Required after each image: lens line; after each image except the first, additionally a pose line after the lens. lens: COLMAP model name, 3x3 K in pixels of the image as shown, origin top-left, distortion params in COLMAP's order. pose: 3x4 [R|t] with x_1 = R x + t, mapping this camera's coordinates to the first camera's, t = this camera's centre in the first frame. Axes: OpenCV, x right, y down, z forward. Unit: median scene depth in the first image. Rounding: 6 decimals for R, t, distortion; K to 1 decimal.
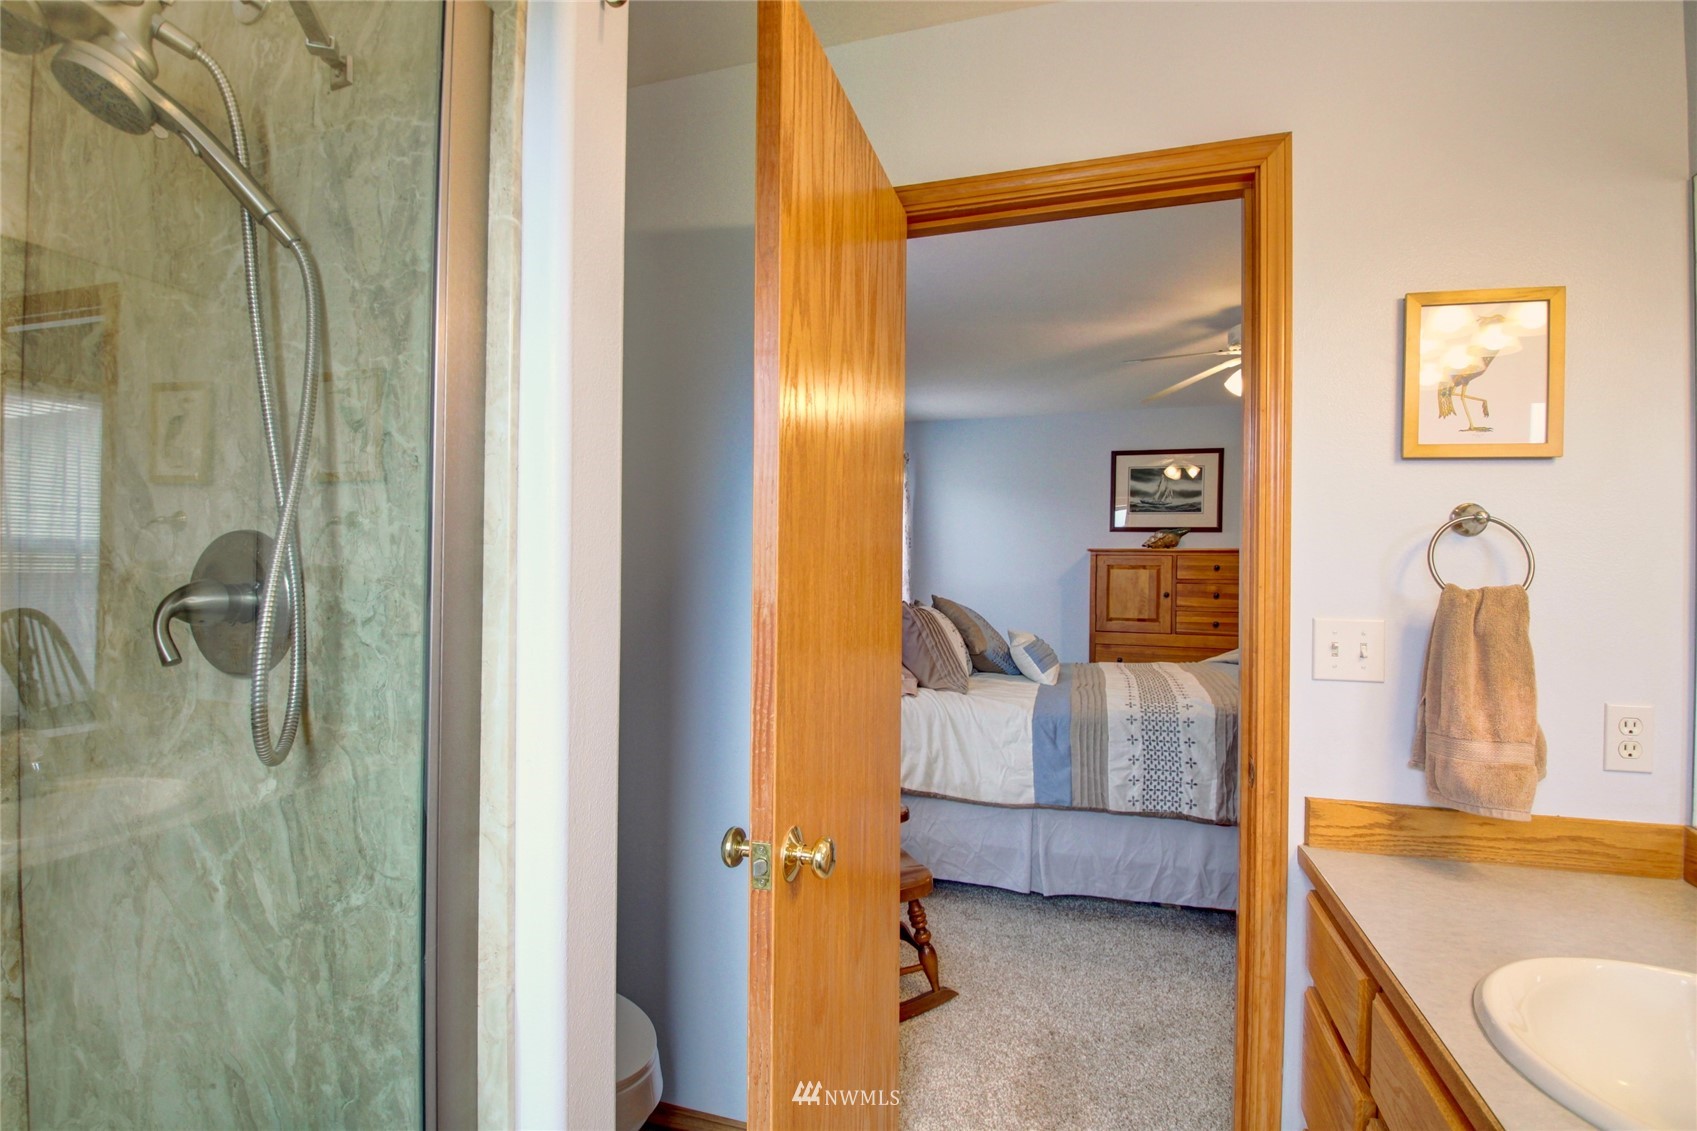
lens RADIAL K [[792.8, 0, 846.8], [0, 792.8, 571.0], [0, 0, 1]] dist [-0.007065, -0.010865]
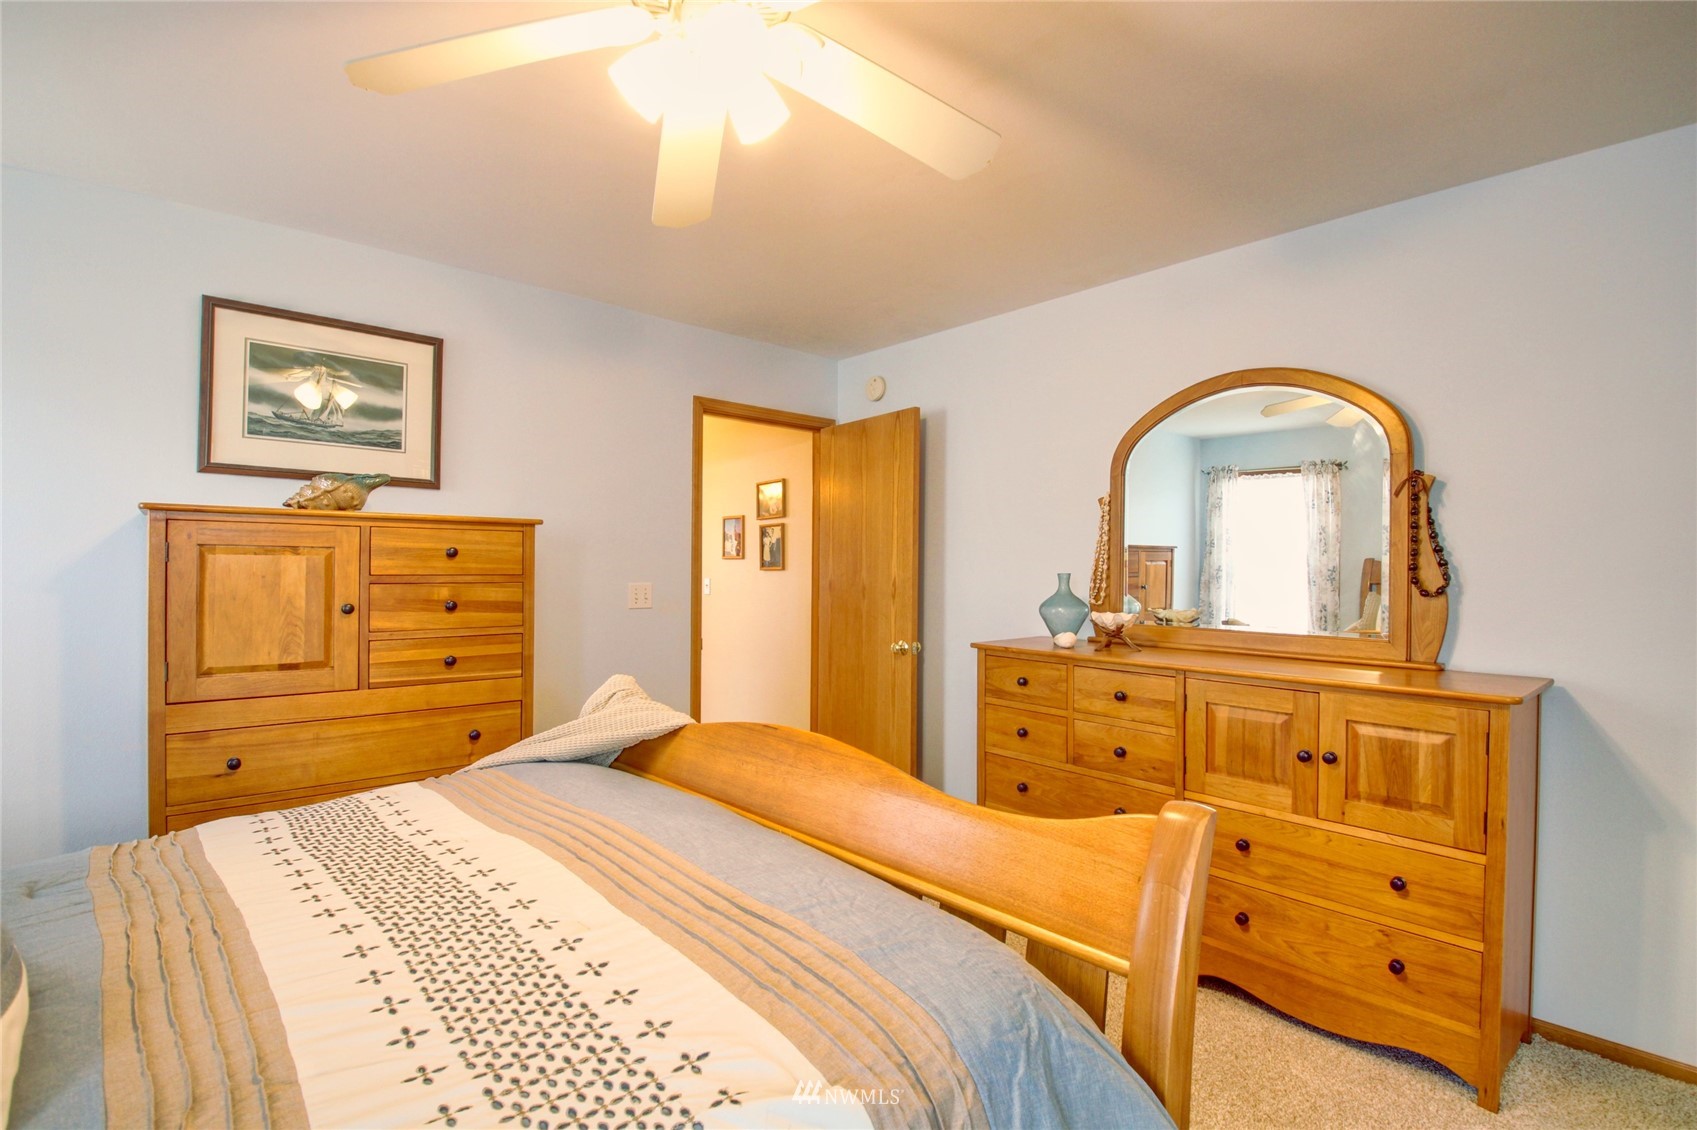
lens RADIAL K [[792.8, 0, 845.2], [0, 792.8, 566.6], [0, 0, 1]] dist [-0.007065, -0.010865]
pose [[0.497115, -0.004291, 0.867674, 0.138339], [-0.005516, 0.999952, 0.008105, -0.000816], [-0.867667, -0.008816, 0.497067, 0.496380]]
